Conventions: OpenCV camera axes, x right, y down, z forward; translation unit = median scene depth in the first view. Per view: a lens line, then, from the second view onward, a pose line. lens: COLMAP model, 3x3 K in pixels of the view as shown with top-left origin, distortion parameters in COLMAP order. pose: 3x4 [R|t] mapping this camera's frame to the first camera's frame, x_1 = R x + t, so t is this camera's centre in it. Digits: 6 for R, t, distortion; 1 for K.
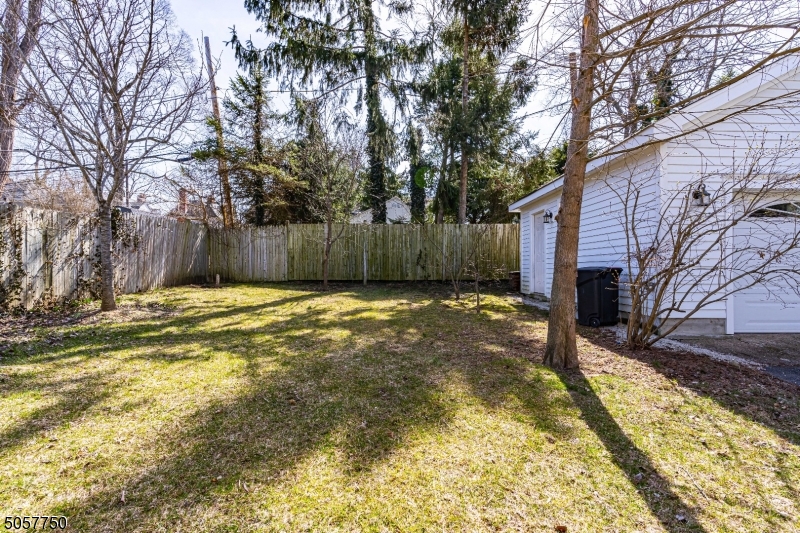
lens RADIAL K [[380.3, 0, 401.5], [0, 380.3, 265.9], [0, 0, 1]] dist [-0.001729, -0.000408]
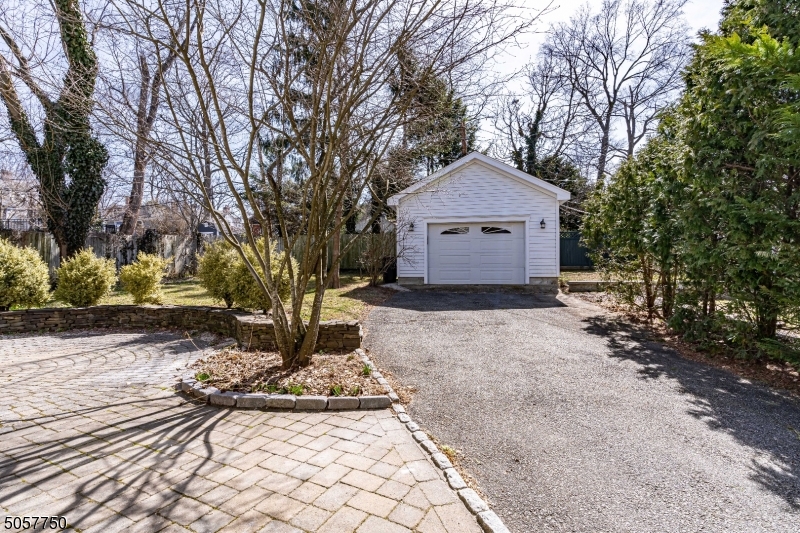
lens RADIAL K [[380.3, 0, 397.3], [0, 380.3, 268.5], [0, 0, 1]] dist [-0.001729, -0.000408]
pose [[0.982531, -0.004206, -0.186053, 0.917548], [0.005652, 0.999958, 0.007244, 0.052322], [0.186015, -0.008169, 0.982513, -1.110904]]
